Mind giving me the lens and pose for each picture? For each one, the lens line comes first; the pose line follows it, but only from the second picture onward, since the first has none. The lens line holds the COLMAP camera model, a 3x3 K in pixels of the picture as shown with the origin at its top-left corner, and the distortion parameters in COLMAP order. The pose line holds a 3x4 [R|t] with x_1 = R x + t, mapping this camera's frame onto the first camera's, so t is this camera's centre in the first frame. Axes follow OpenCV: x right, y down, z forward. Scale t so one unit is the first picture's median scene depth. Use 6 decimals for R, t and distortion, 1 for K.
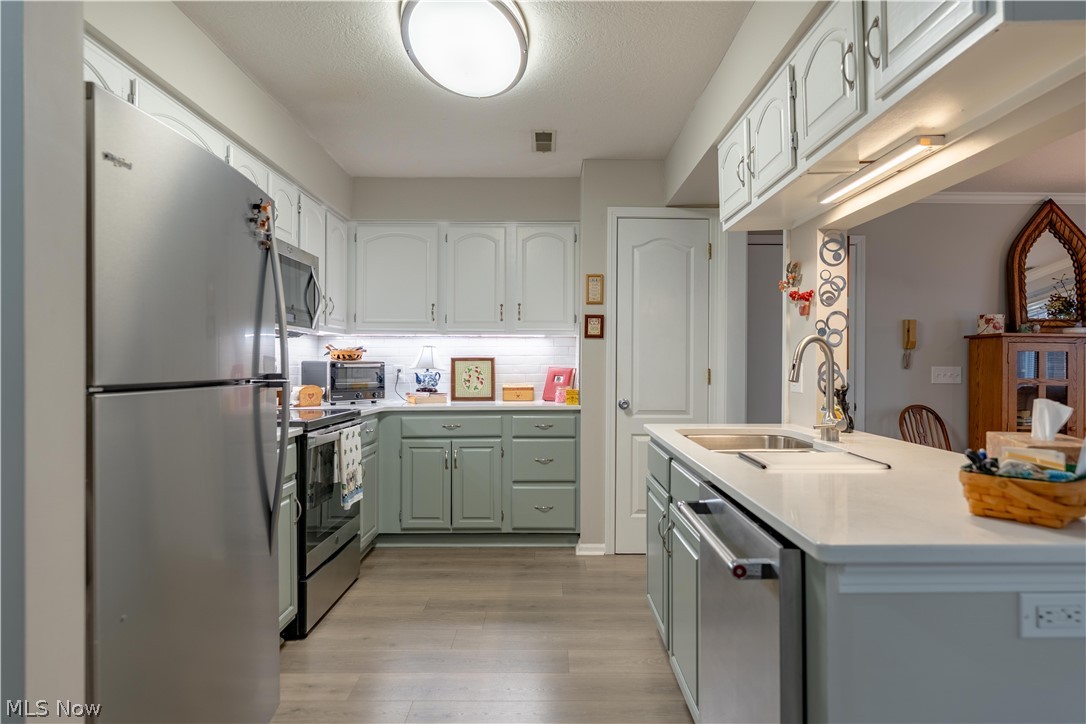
lens RADIAL K [[644.4, 0, 540.7], [0, 644.4, 360.7], [0, 0, 1]] dist [-0.001387, -0.001835]
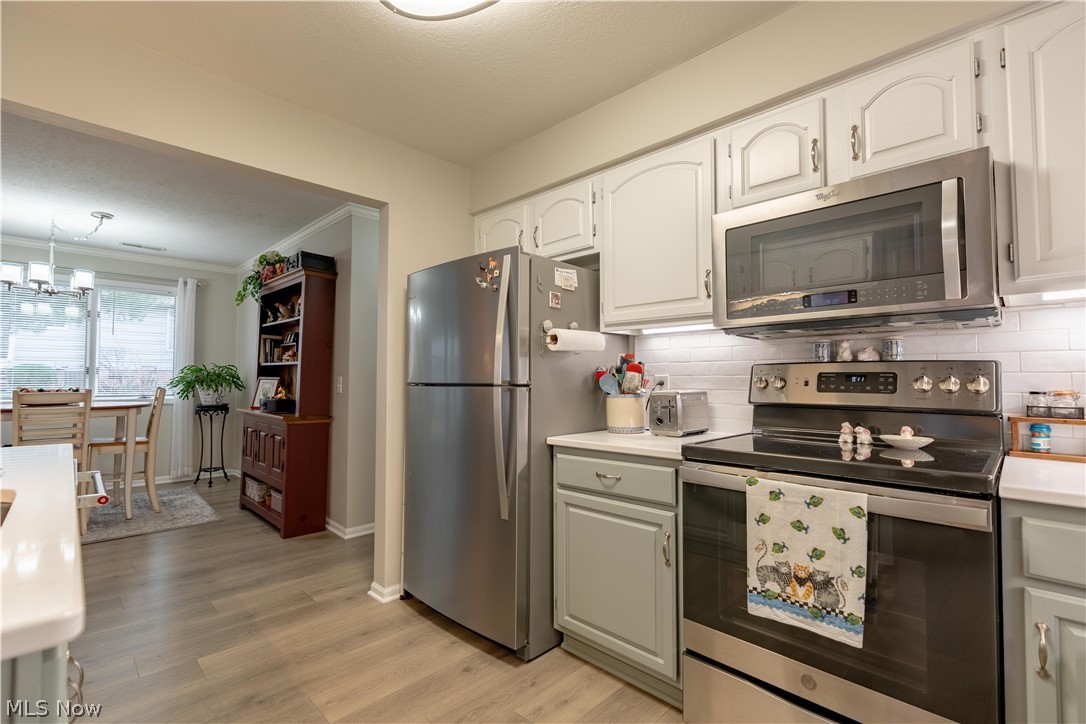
lens RADIAL K [[491.8, 0, 538.6], [0, 491.8, 362.0], [0, 0, 1]] dist [-0.000736, -0.000532]
pose [[-0.706373, -0.030396, -0.707187, 0.126043], [0.000678, 0.999048, -0.043618, 0.013569], [0.707840, -0.031290, -0.705680, 0.887536]]
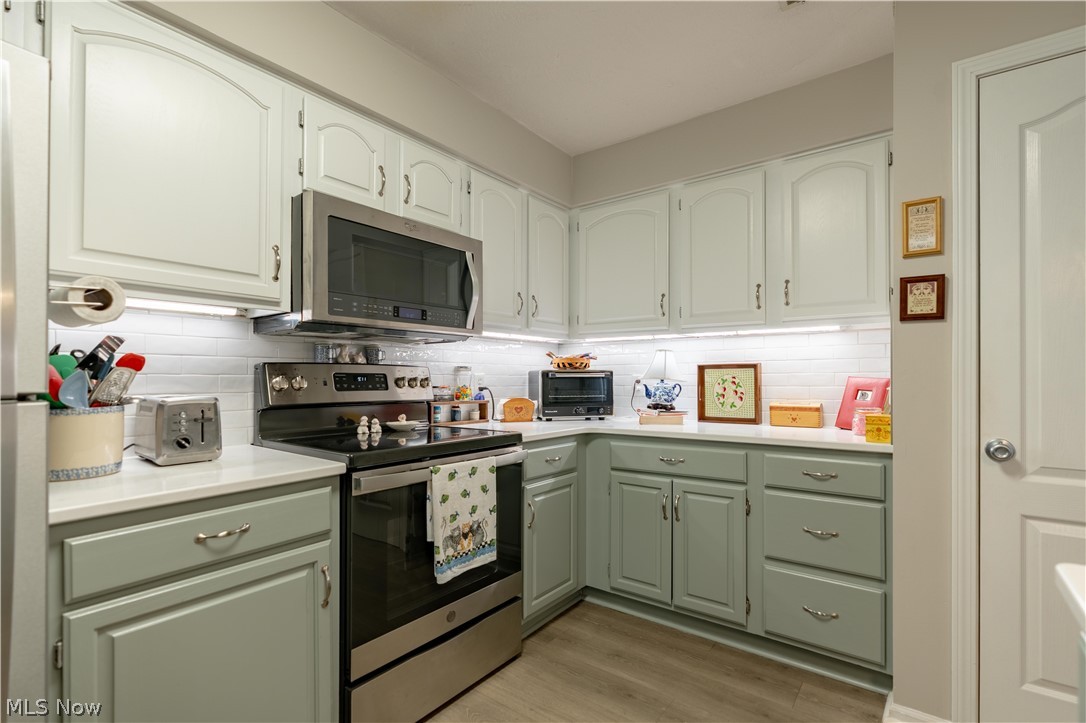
lens RADIAL K [[491.8, 0, 545.6], [0, 491.8, 372.3], [0, 0, 1]] dist [-0.000736, -0.000532]
pose [[0.793431, -0.009715, -0.608583, 0.081610], [0.007554, 0.999953, -0.006113, 0.007554], [0.608613, 0.000253, 0.793467, 0.486141]]
